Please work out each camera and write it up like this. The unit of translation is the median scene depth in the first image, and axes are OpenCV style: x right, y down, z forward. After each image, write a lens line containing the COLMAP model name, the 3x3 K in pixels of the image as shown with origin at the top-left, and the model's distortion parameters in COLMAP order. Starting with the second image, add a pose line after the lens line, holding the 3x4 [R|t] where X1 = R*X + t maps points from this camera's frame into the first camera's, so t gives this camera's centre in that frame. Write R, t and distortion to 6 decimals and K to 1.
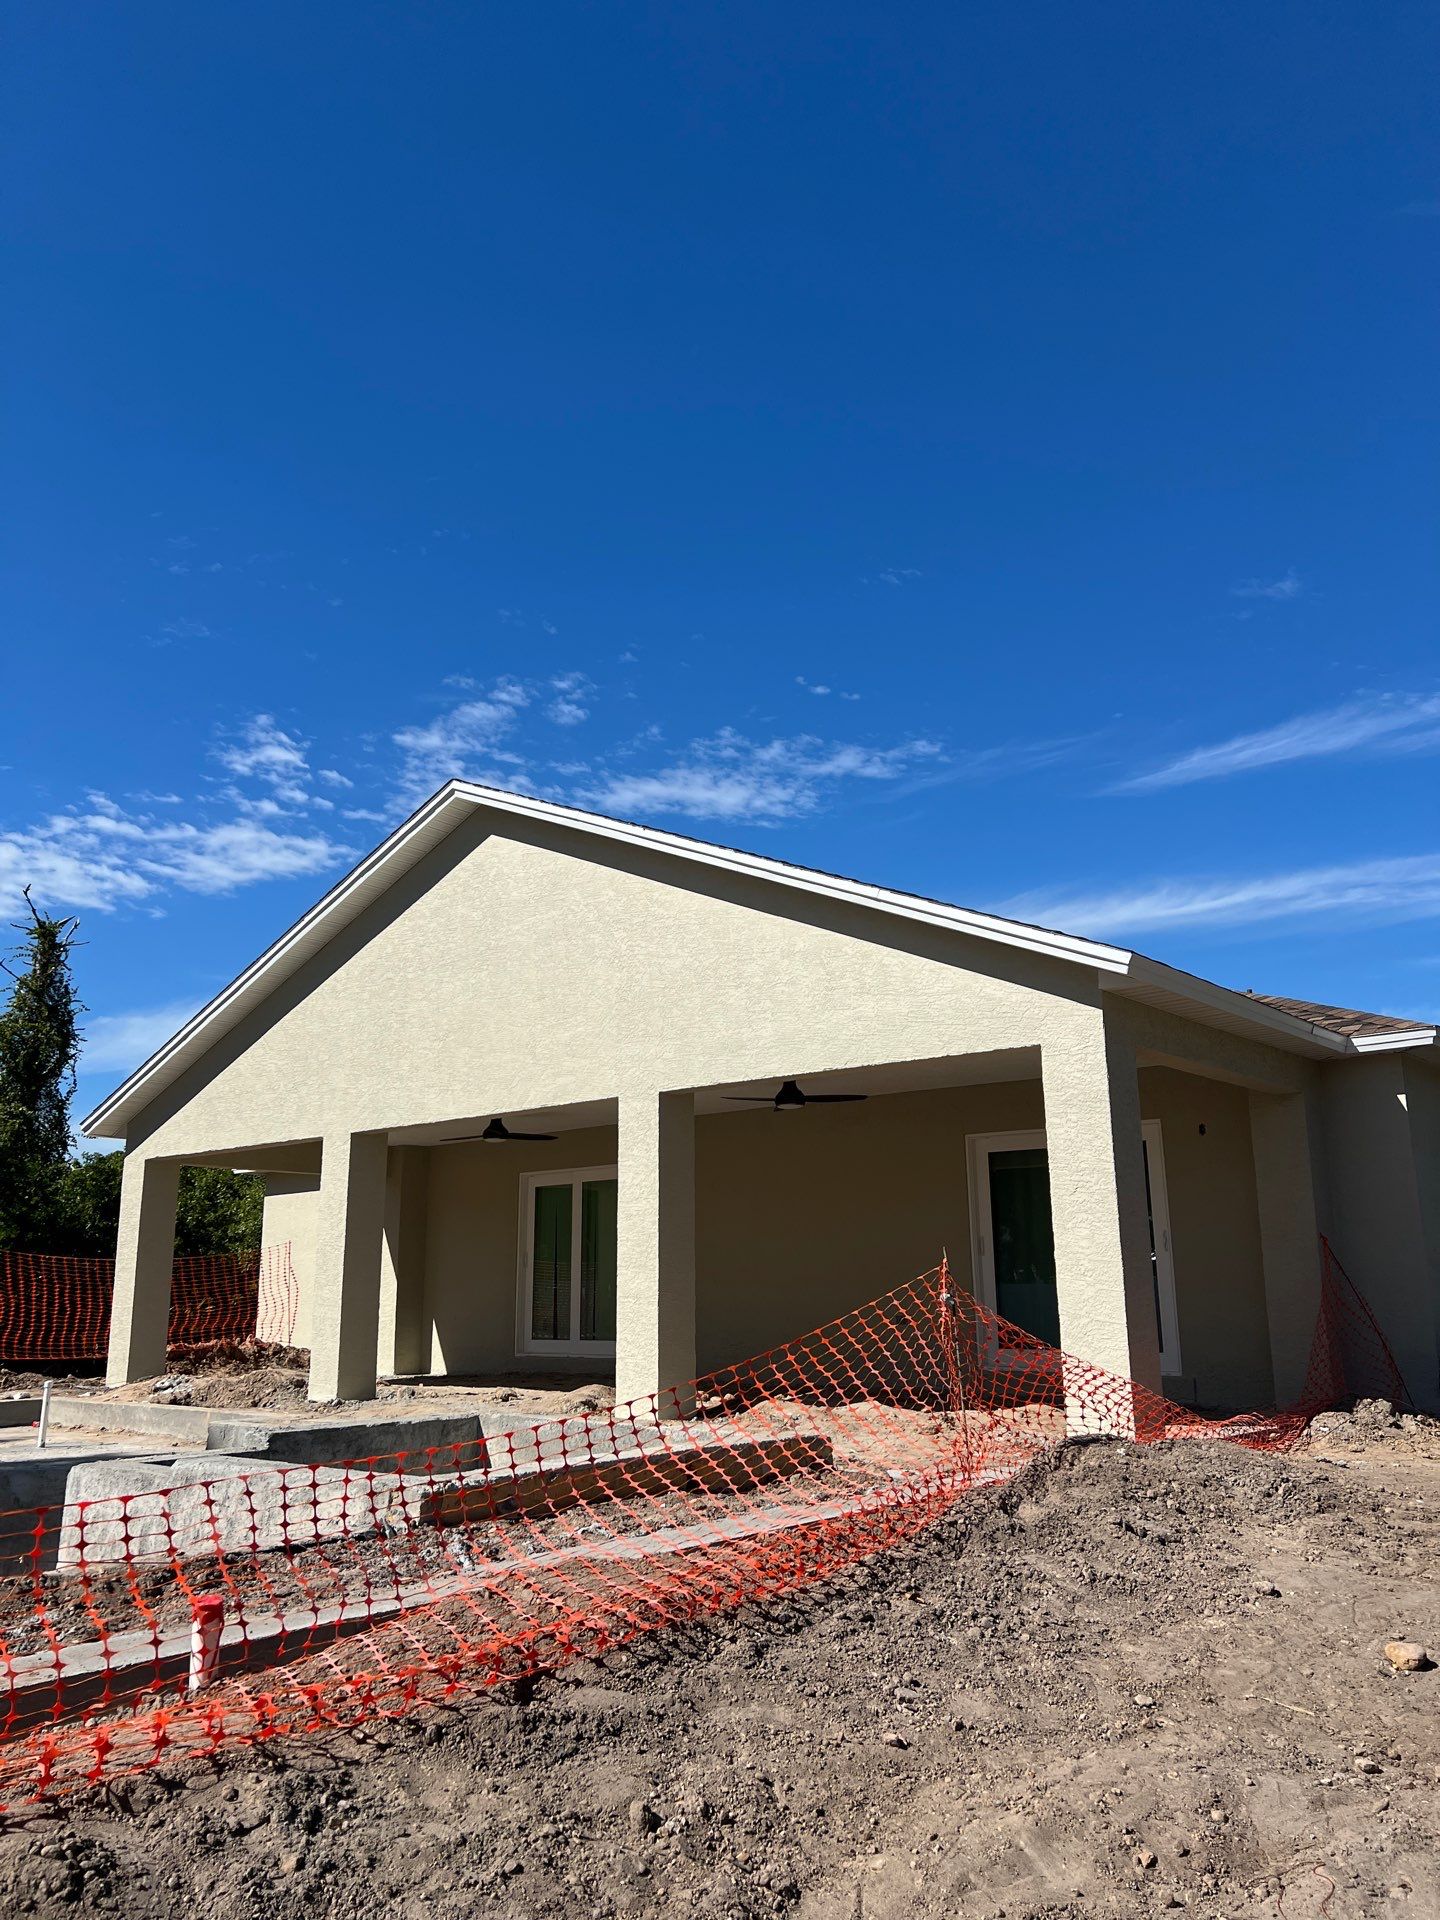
lens RADIAL K [[1412.8, 0, 729.9], [0, 1412.8, 951.9], [0, 0, 1]] dist [0.167491, -0.474208]
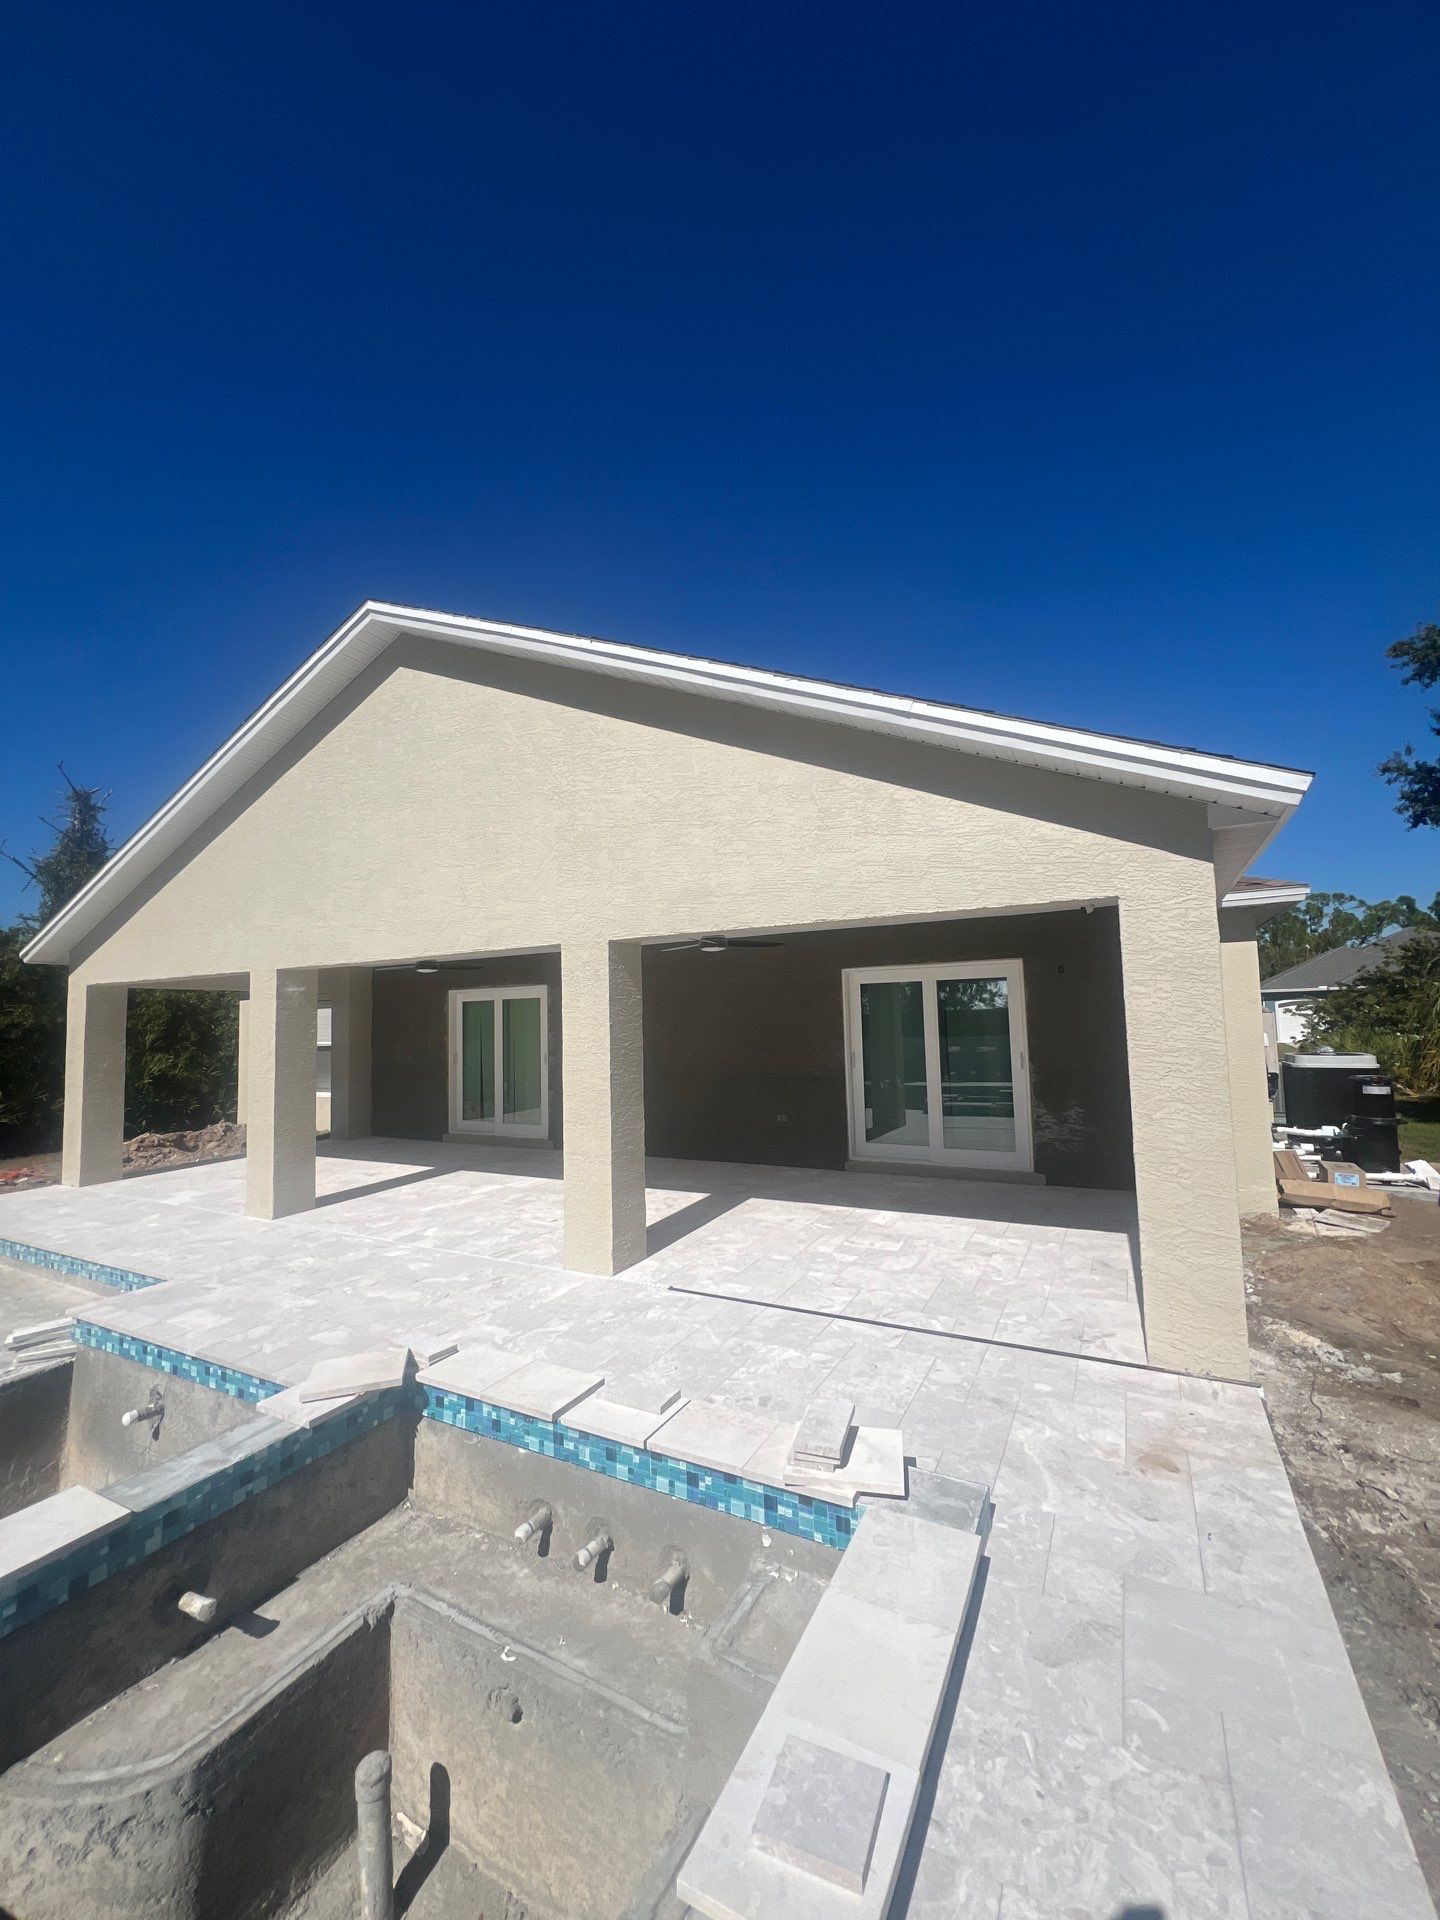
lens RADIAL K [[756.1, 0, 720.0], [0, 756.1, 960.0], [0, 0, 1]] dist [-0.002157, 0.000358]
pose [[0.979667, 0.000312, 0.200631, -0.076498], [-0.031404, 0.987911, 0.151808, 0.034050], [-0.198158, -0.155022, 0.967834, 0.498318]]
